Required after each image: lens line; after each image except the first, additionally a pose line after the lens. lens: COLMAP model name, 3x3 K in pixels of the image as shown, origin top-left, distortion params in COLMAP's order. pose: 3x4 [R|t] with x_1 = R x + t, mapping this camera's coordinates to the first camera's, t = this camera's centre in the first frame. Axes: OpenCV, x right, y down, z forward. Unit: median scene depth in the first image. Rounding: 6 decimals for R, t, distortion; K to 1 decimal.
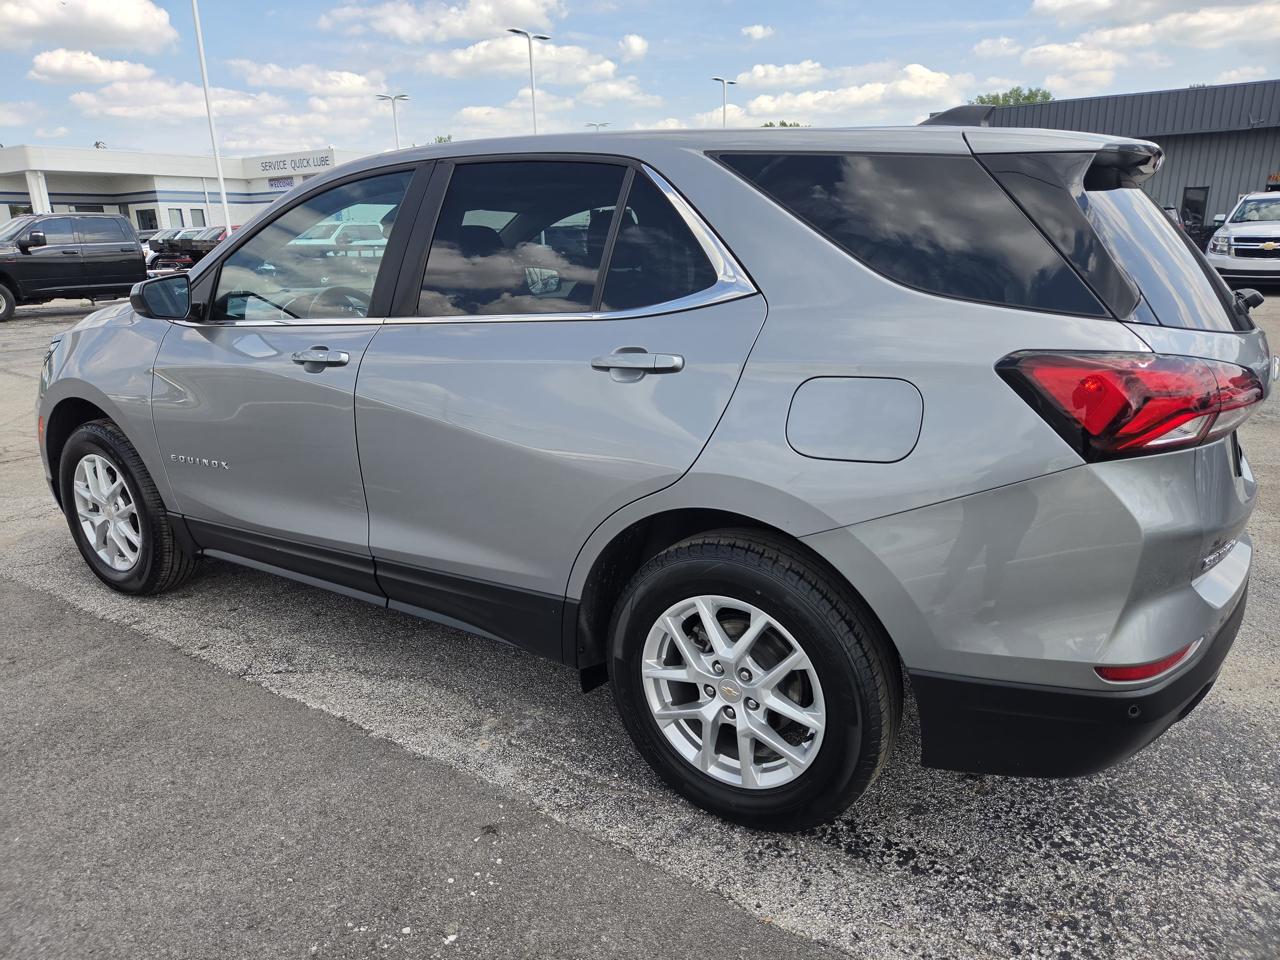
lens RADIAL K [[873.1, 0, 638.8], [0, 873.1, 475.7], [0, 0, 1]] dist [0.070548, -0.063975]
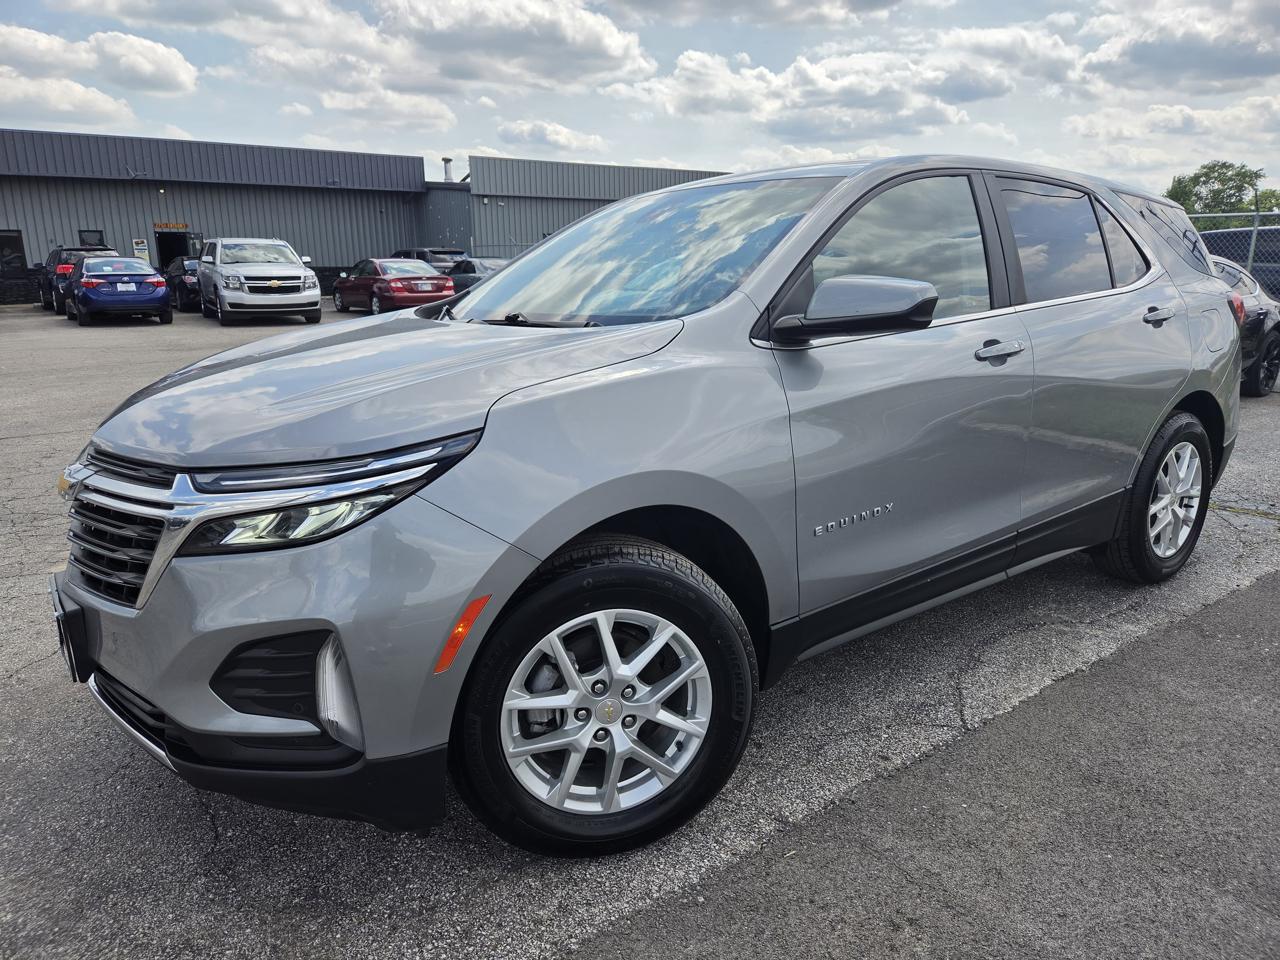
lens RADIAL K [[869.6, 0, 646.6], [0, 869.6, 459.6], [0, 0, 1]] dist [0.065457, -0.058836]
pose [[0.321345, -0.191185, 0.927462, -1.706457], [0.252845, 0.961173, 0.110529, -0.267341], [-0.912582, 0.198986, 0.357208, 1.217682]]
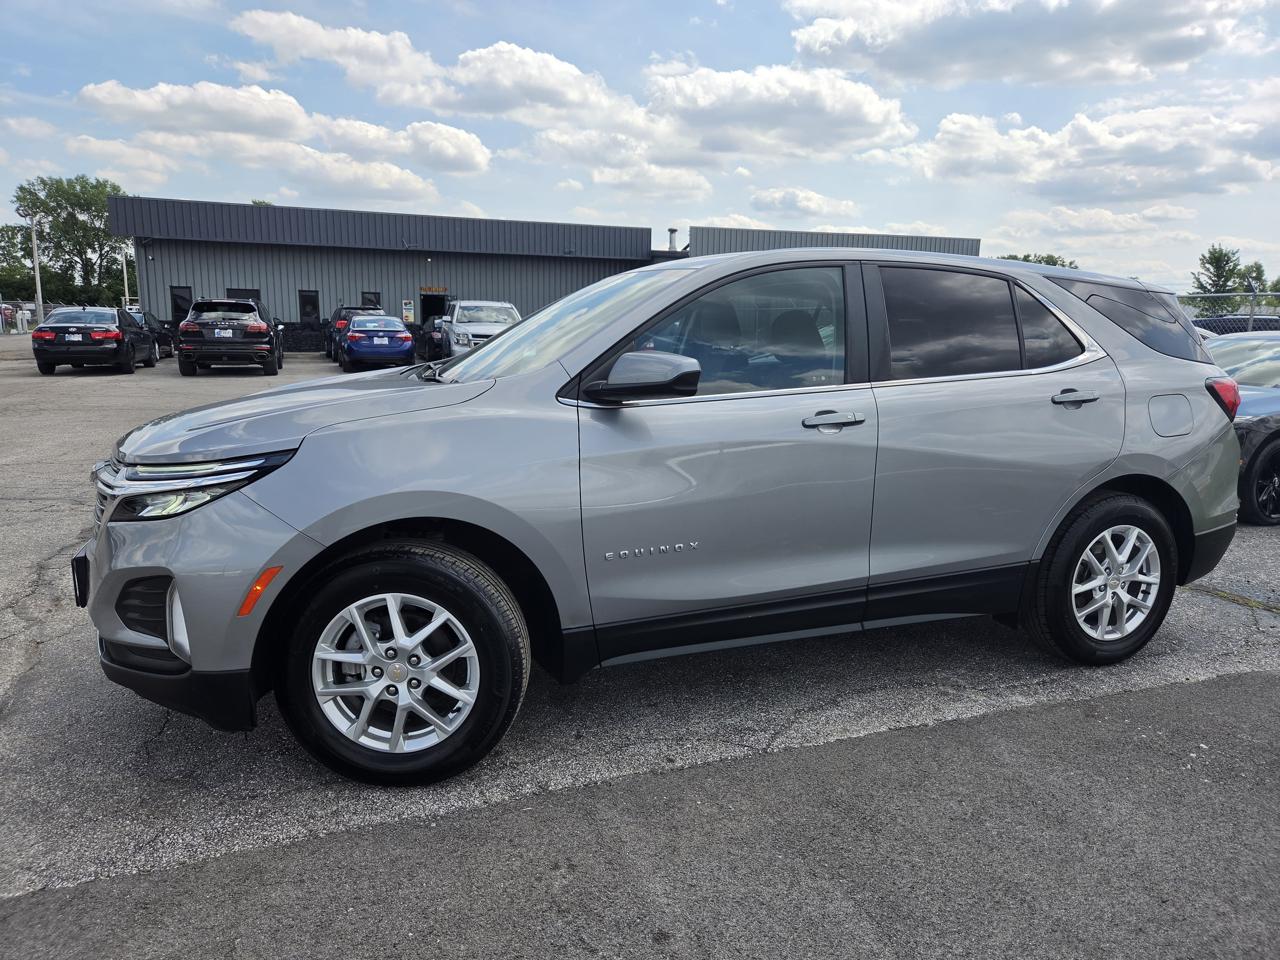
lens RADIAL K [[874.6, 0, 648.6], [0, 874.6, 464.1], [0, 0, 1]] dist [0.066829, -0.061422]
pose [[0.567640, -0.101910, 0.816945, -1.685878], [0.194058, 0.980911, -0.012474, -0.129150], [-0.800079, 0.165615, 0.576581, 0.641658]]
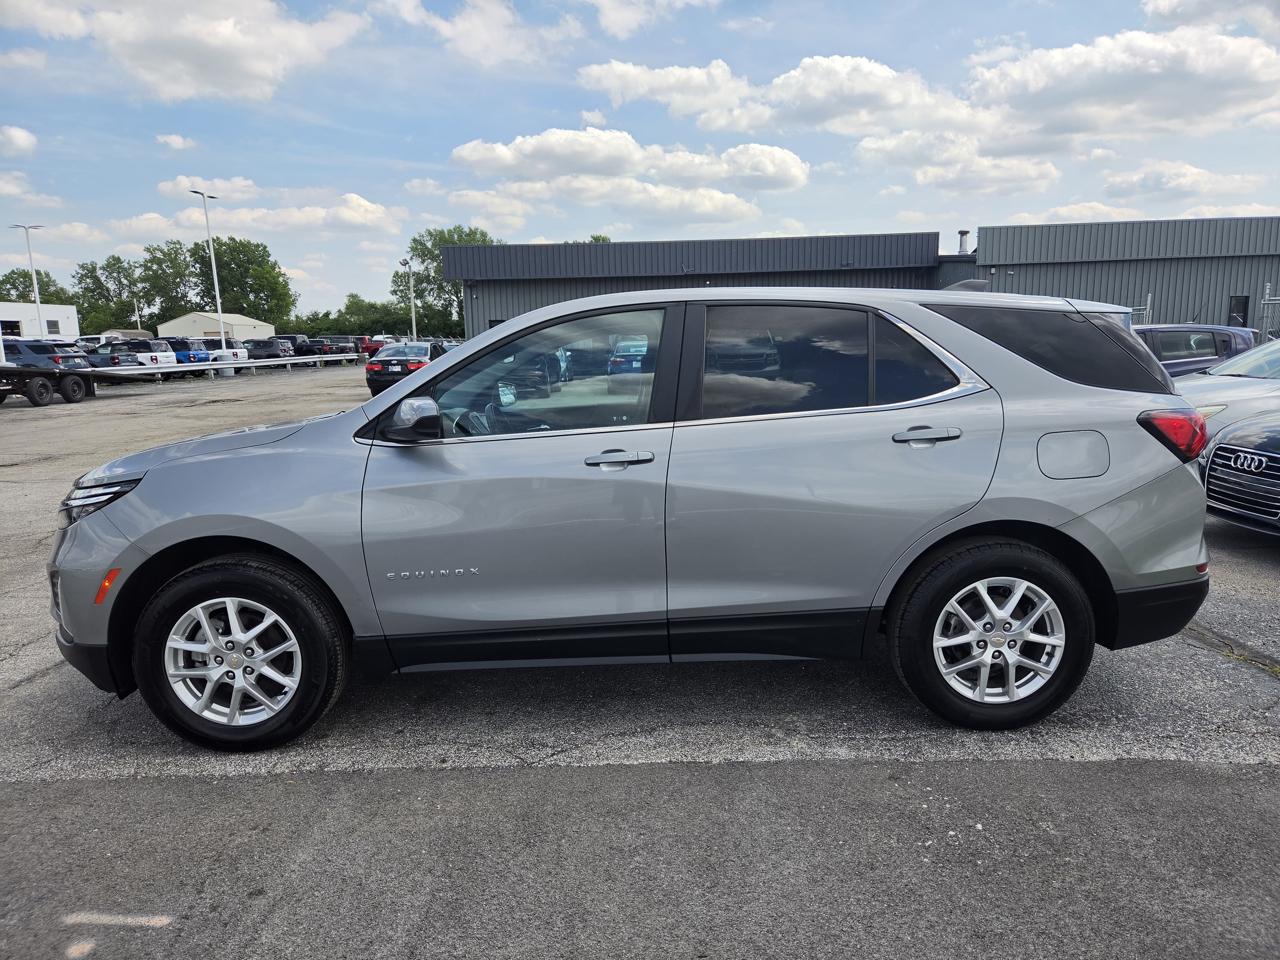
lens RADIAL K [[875.7, 0, 646.5], [0, 875.7, 481.1], [0, 0, 1]] dist [0.091146, -0.083809]
pose [[0.825158, -0.087785, 0.558039, -1.172286], [0.155196, 0.985069, -0.074523, -0.010400], [-0.543164, 0.148099, 0.826462, -0.001751]]
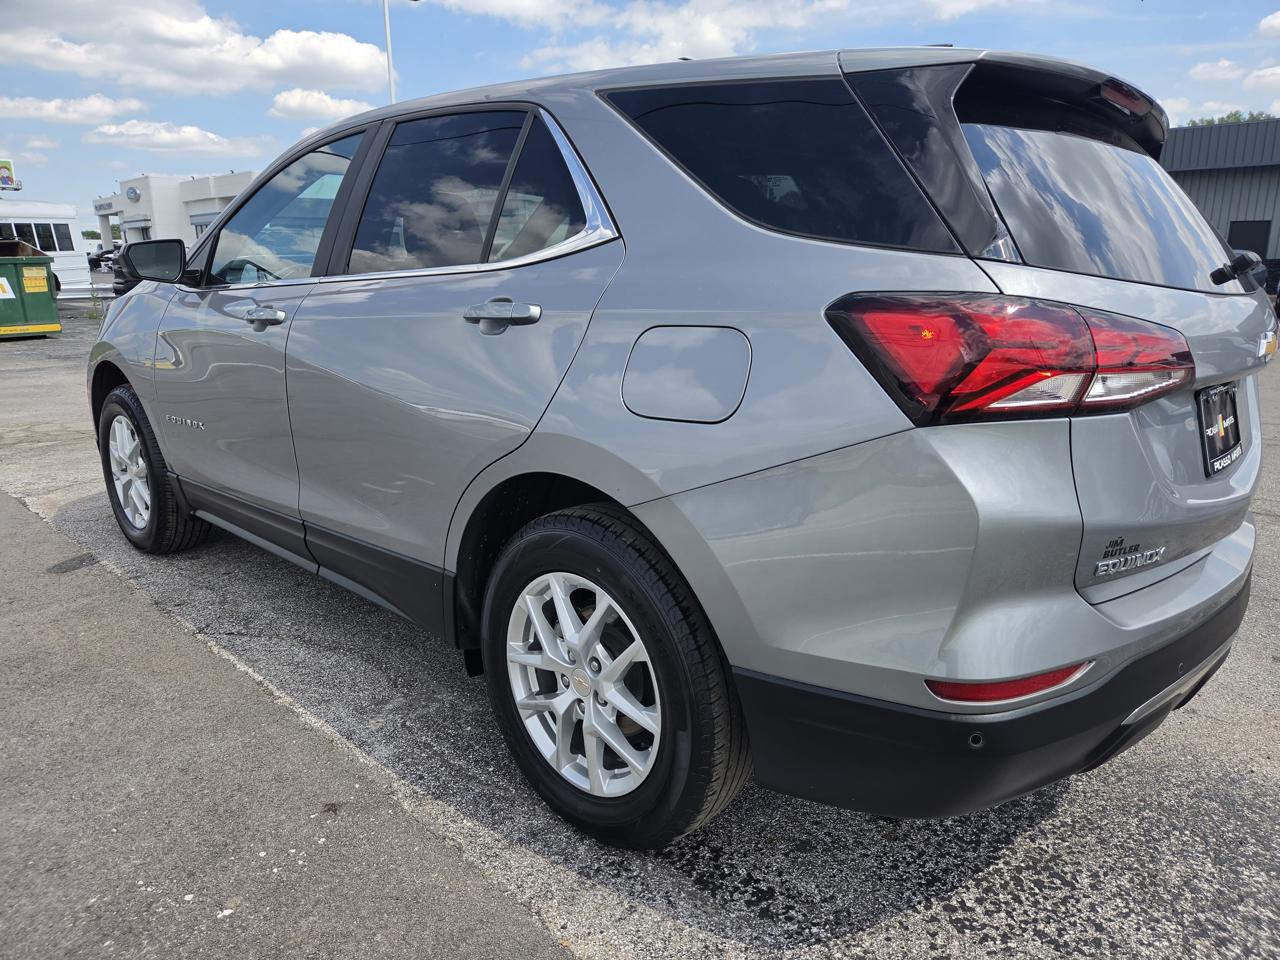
lens RADIAL K [[874.6, 0, 648.6], [0, 874.6, 464.1], [0, 0, 1]] dist [0.066829, -0.061422]
pose [[0.983319, 0.057865, -0.172437, 0.291439], [-0.064964, 0.997245, -0.035814, 0.047460], [0.169889, 0.046418, 0.984369, 0.110713]]
